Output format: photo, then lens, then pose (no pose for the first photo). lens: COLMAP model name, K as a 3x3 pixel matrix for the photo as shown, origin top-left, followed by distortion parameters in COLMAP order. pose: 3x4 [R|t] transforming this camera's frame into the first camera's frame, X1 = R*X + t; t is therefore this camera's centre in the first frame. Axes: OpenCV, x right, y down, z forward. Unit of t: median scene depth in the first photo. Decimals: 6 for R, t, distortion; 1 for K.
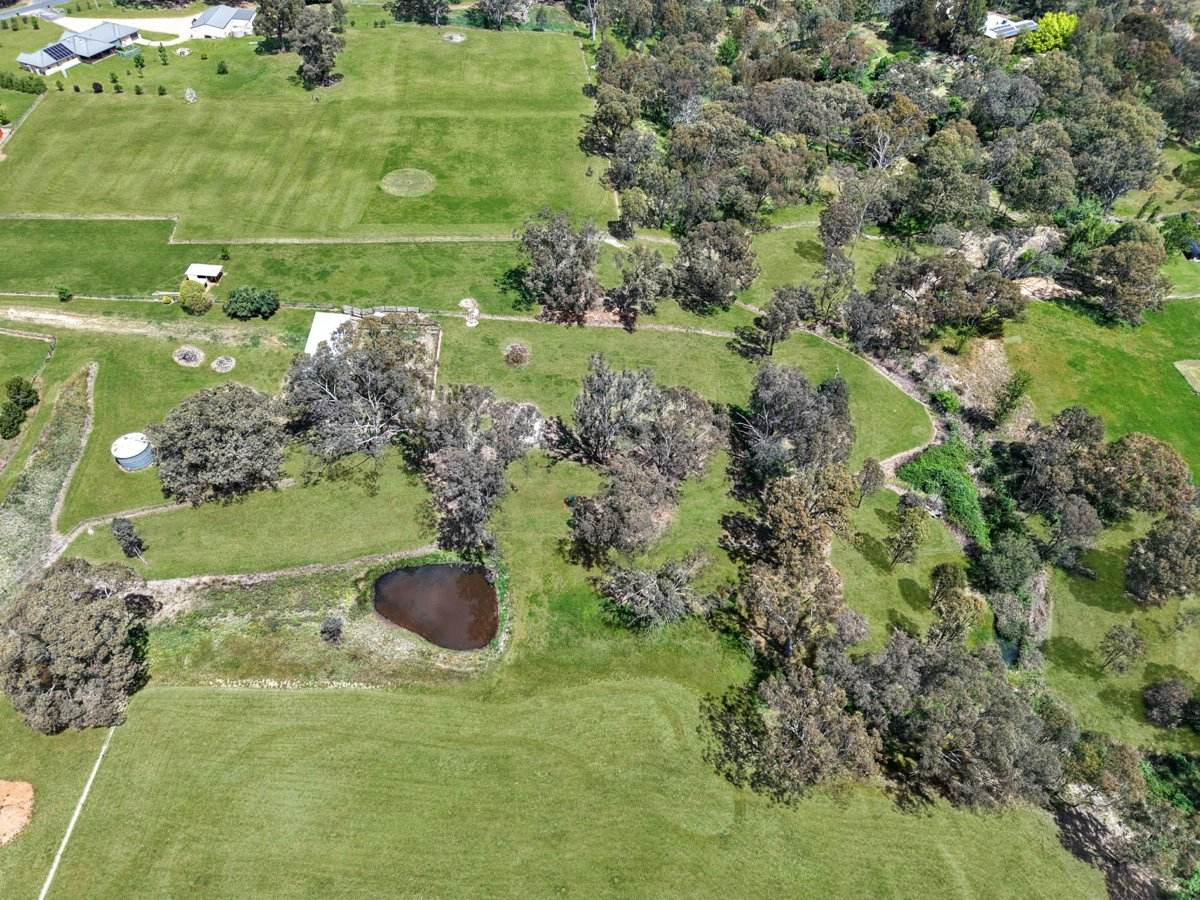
lens RADIAL K [[803.4, 0, 599.6], [0, 803.4, 452.6], [0, 0, 1]] dist [0.028597, -0.020980]
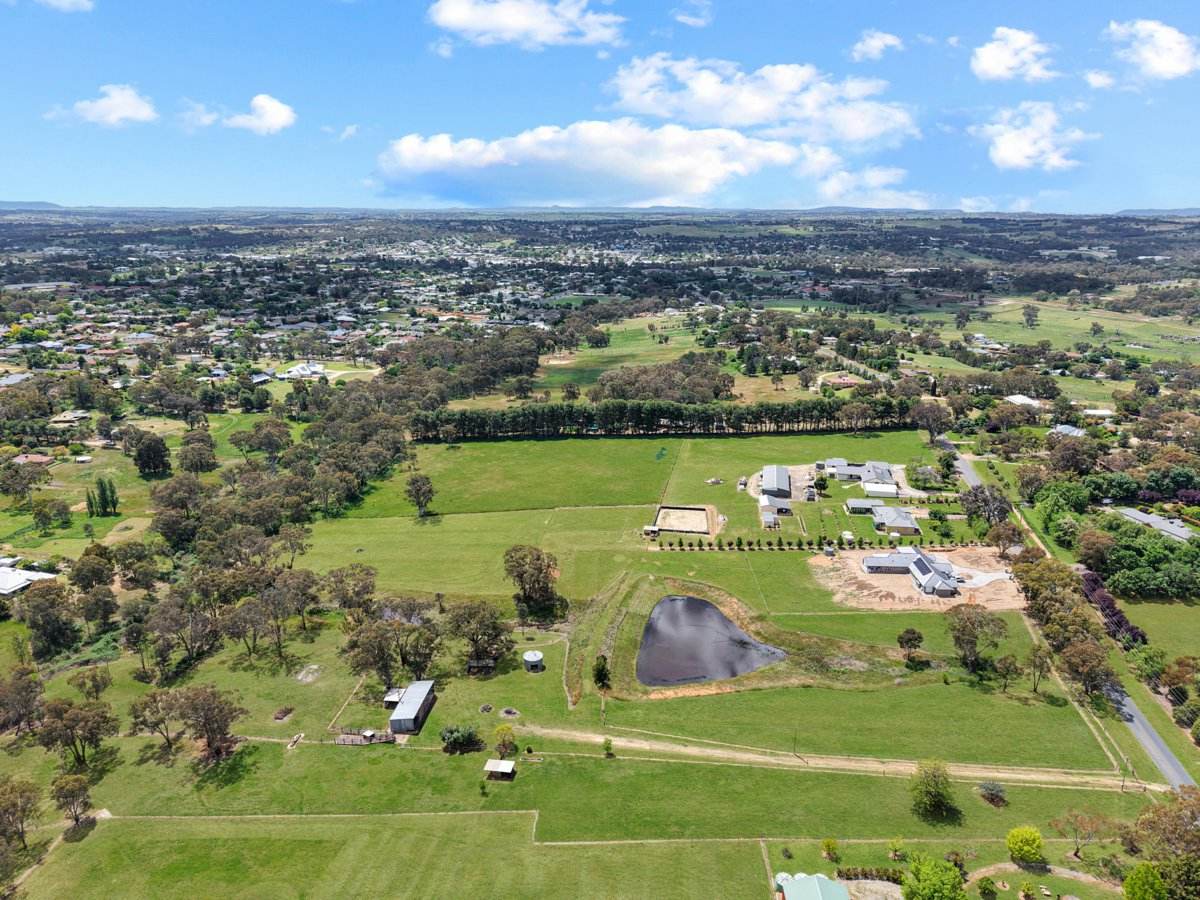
lens RADIAL K [[803.4, 0, 599.6], [0, 803.4, 452.6], [0, 0, 1]] dist [0.028597, -0.020980]
pose [[-0.987277, -0.066409, 0.144479, -0.748128], [0.100645, 0.442467, 0.891119, -1.386444], [-0.123106, 0.894323, -0.430154, 1.061166]]
